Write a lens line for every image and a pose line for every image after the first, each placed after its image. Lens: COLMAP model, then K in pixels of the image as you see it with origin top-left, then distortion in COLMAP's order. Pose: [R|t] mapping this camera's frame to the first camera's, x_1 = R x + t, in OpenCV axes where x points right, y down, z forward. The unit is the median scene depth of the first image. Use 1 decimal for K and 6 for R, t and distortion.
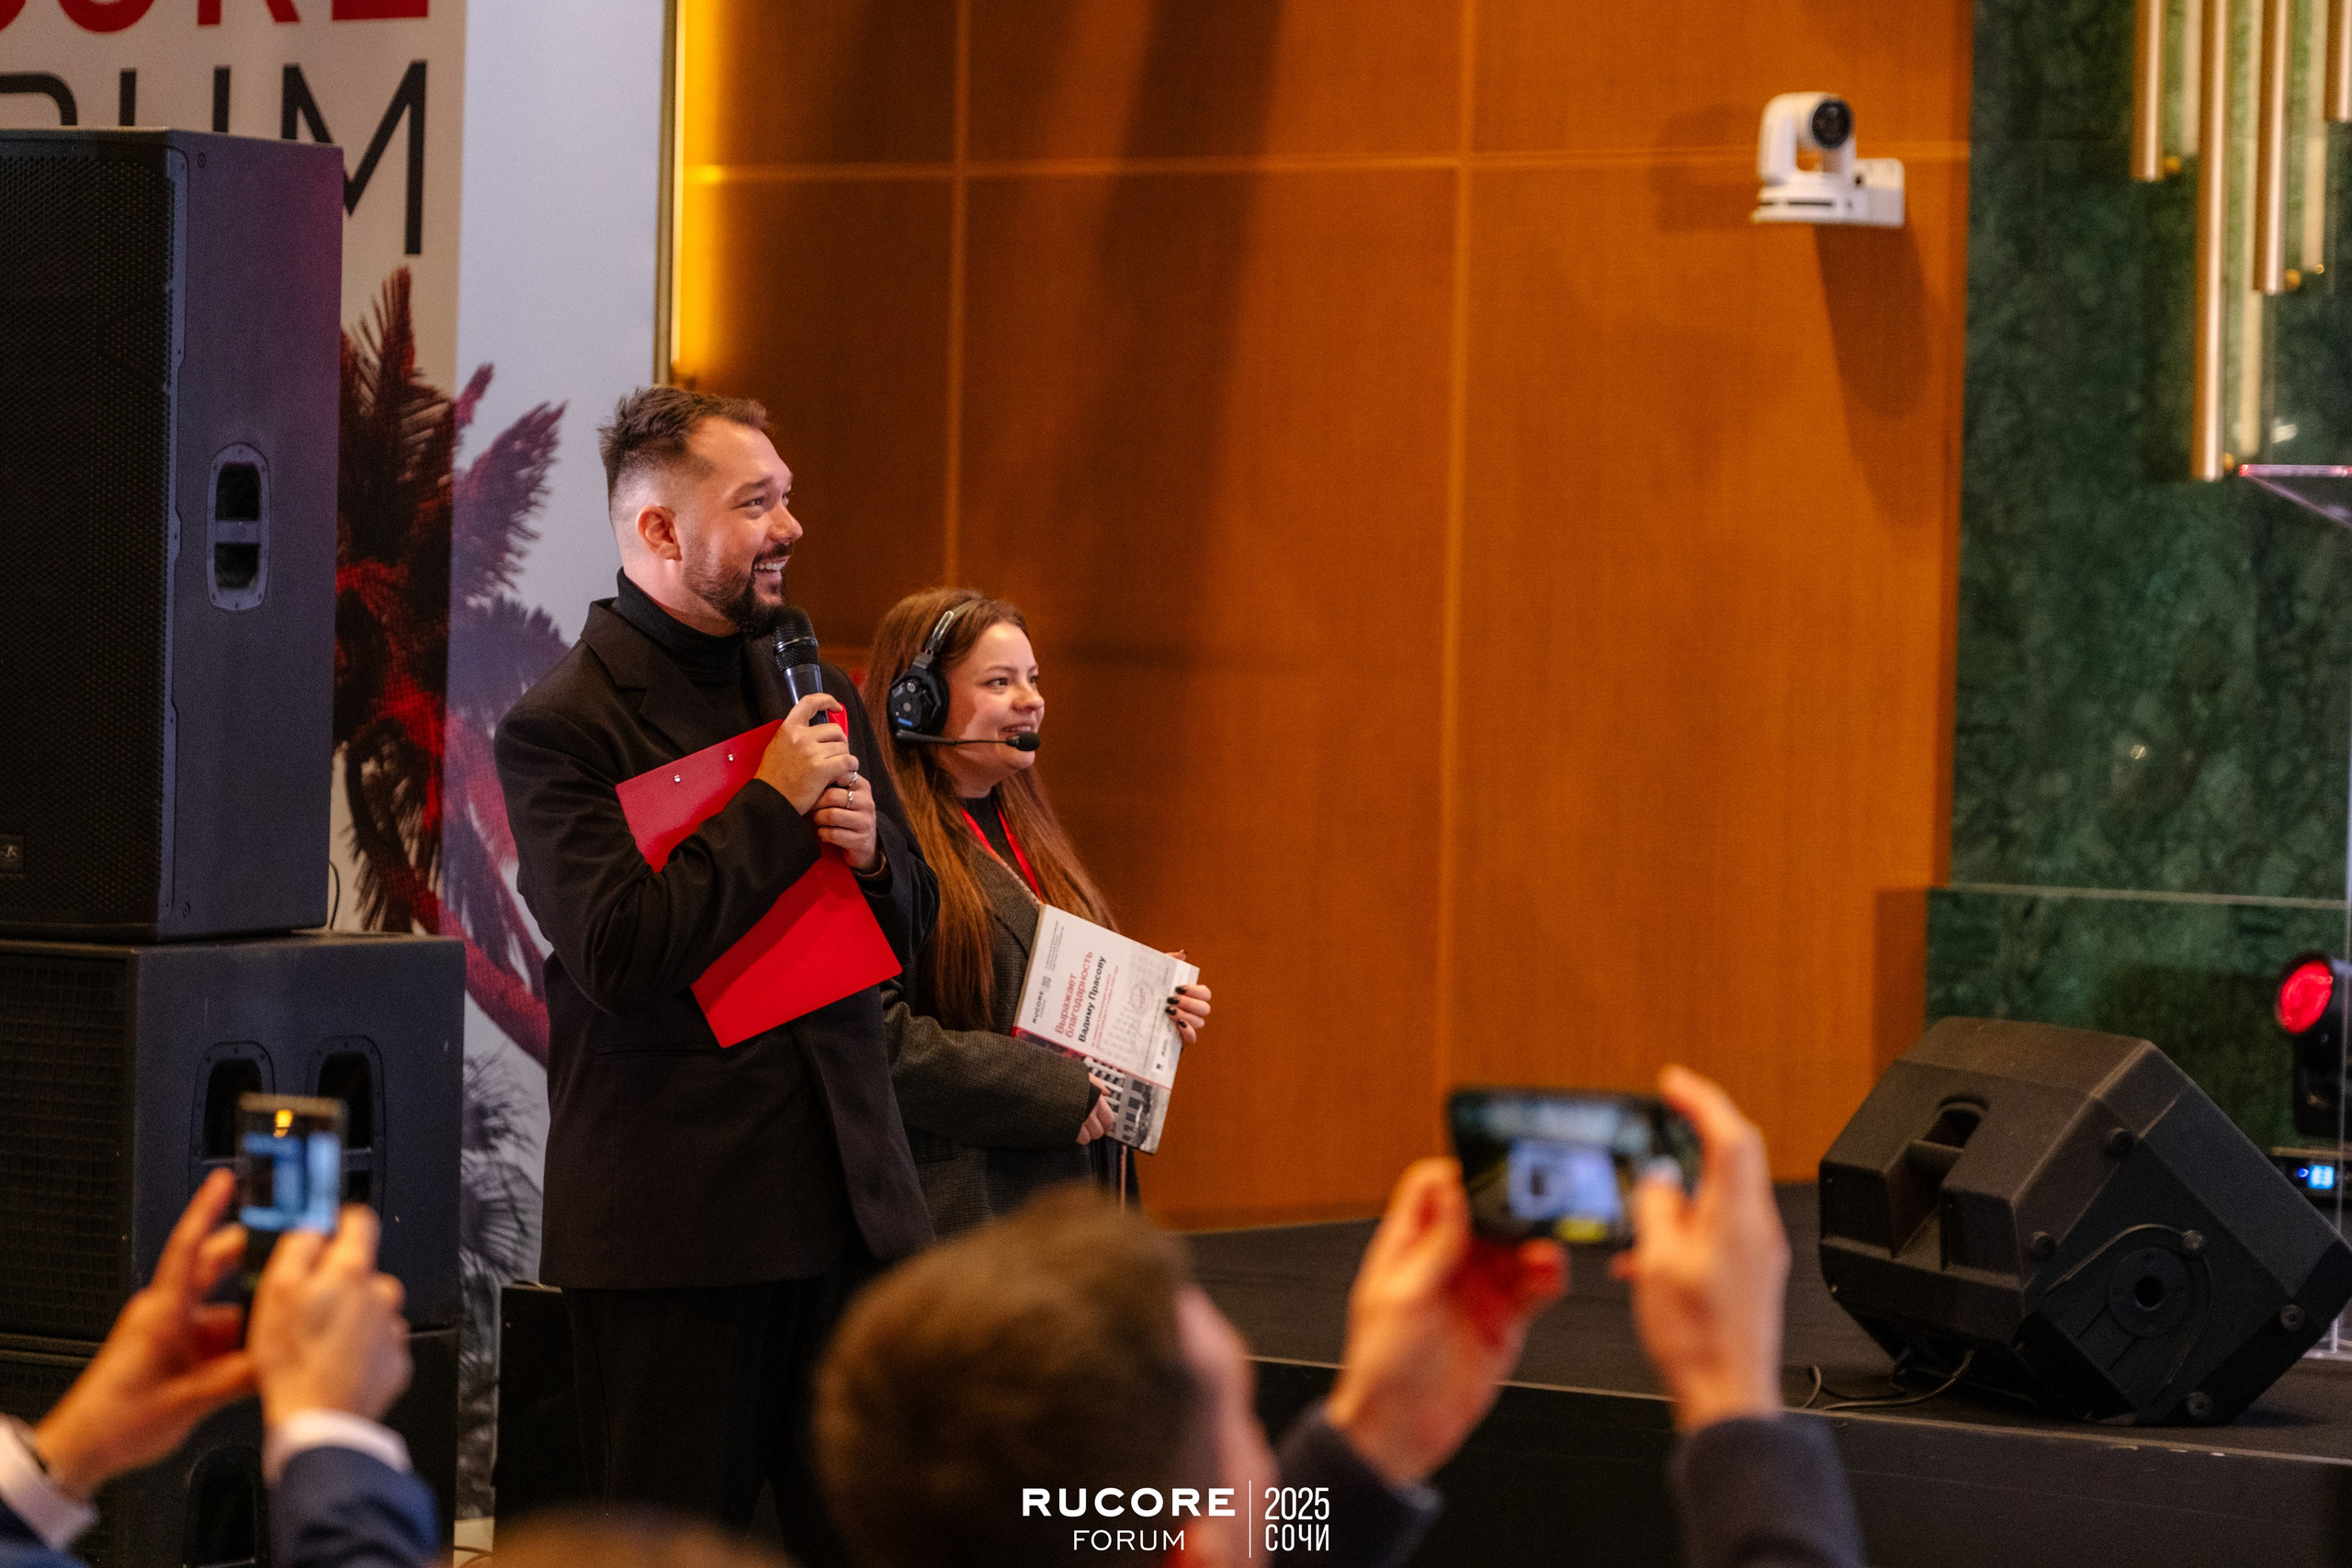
lens RADIAL K [[7850.1, 0, 1176.5], [0, 7850.1, 785.4], [0, 0, 1]] dist [-0.030676, 0.000000]
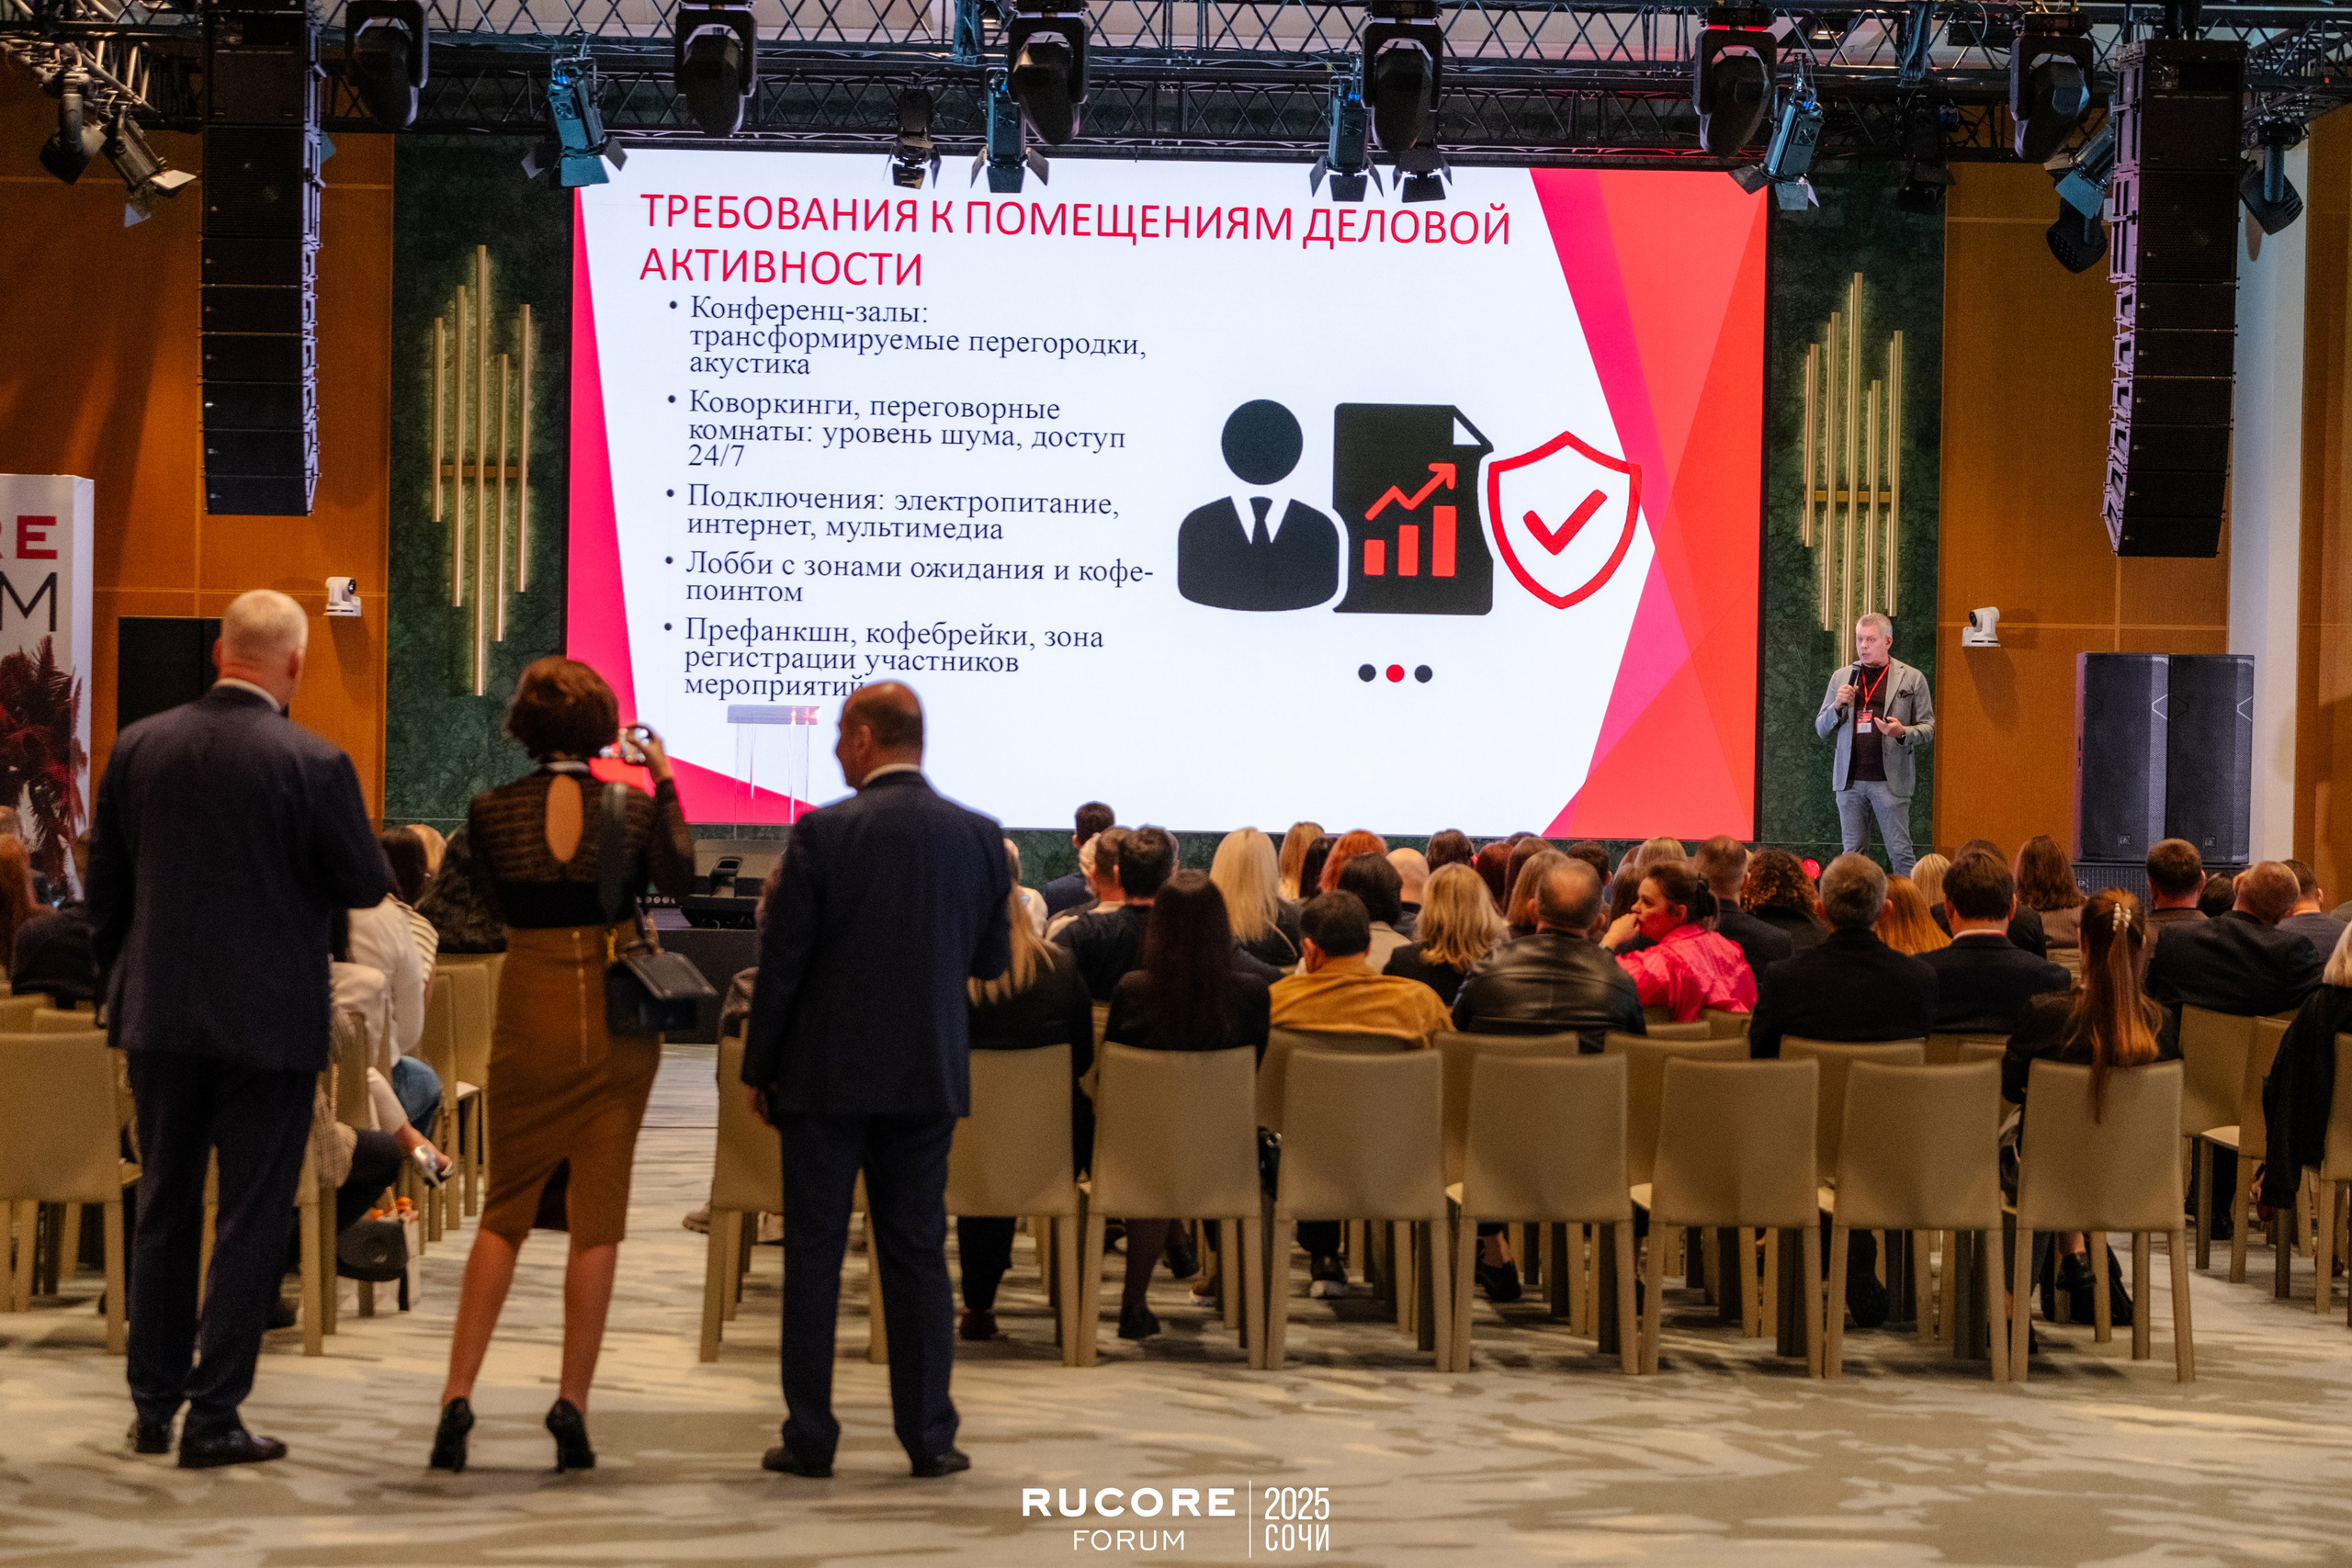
lens RADIAL K [[5462.7, 0, 1179.9], [0, 5462.7, 800.7], [0, 0, 1]] dist [0.016138, 0.000000]
pose [[0.780892, -0.015178, 0.624481, -1.102683], [0.015605, 0.999867, 0.004788, -0.000381], [-0.624471, 0.006006, 0.781025, -1.026625]]
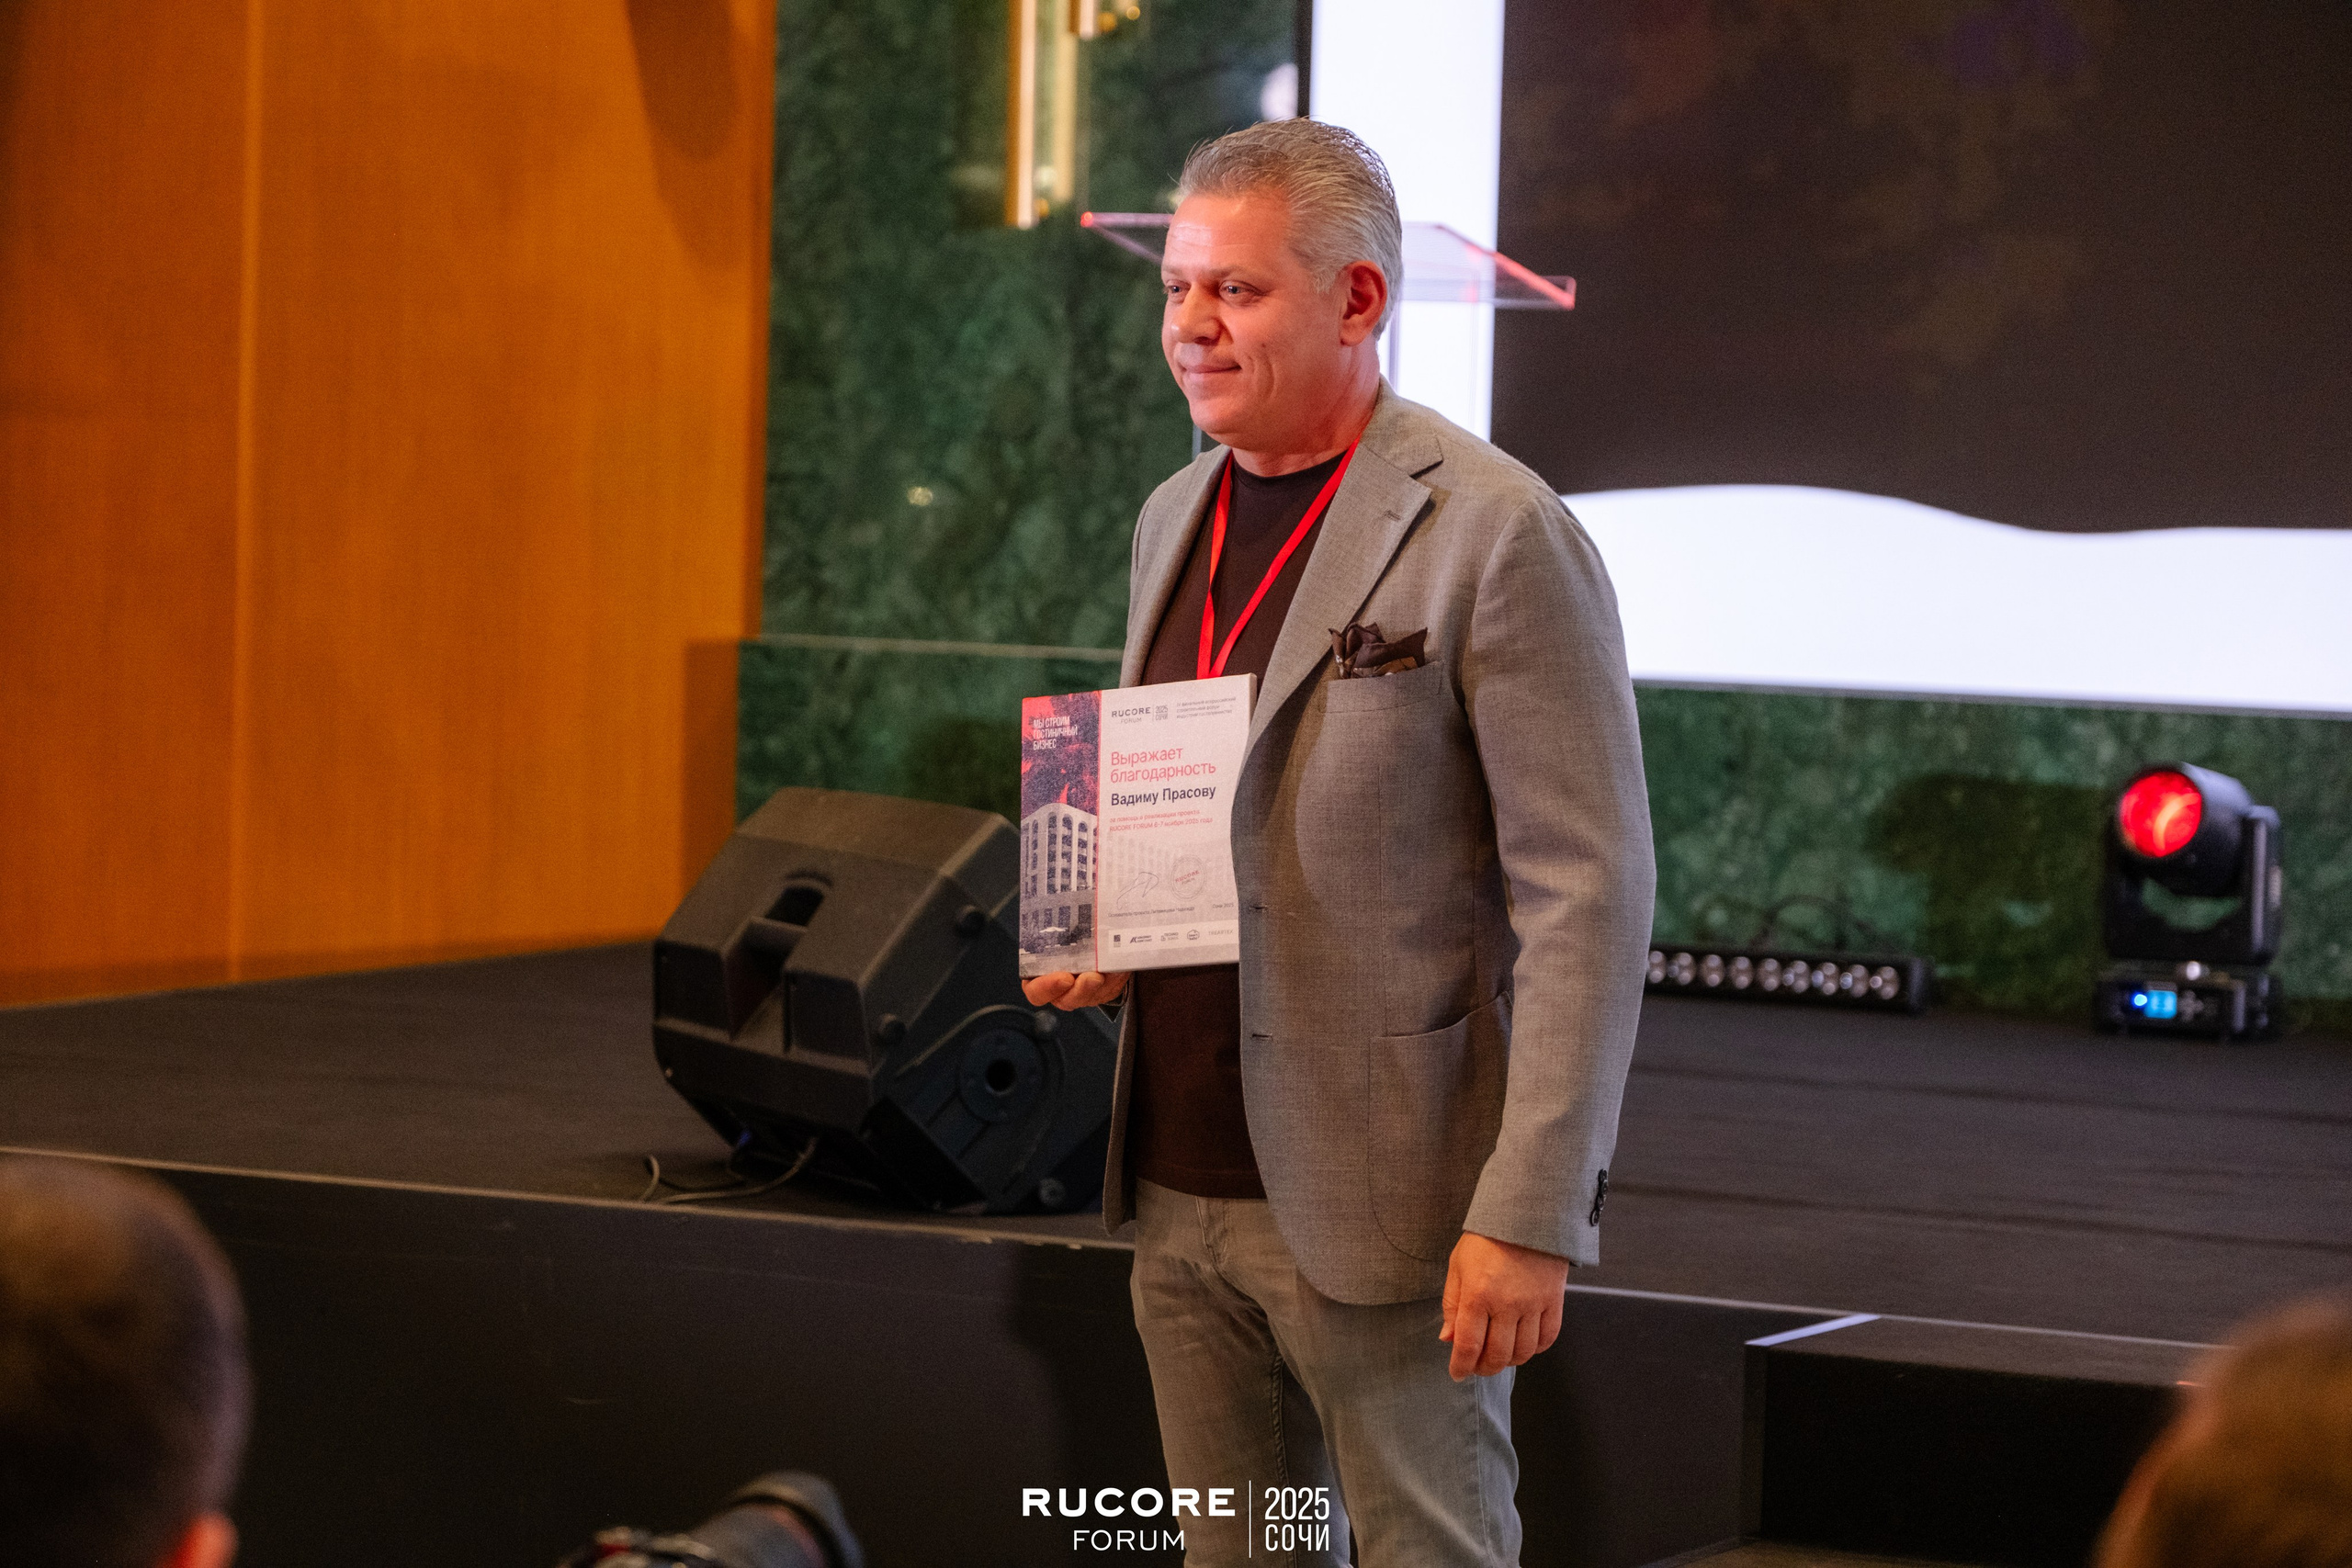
lens RADIAL K [[7672.0, 0, 1163.7], [0, 7672.0, 782.8], [0, 0, 1]] dist [0.228301, 0.000000]
pose [[0.987803, -0.004610, 0.155640, -0.001562], [-0.000759, 0.999407, 0.034419, -0.002246], [-0.155706, -0.034117, 0.987214, 0.041134]]
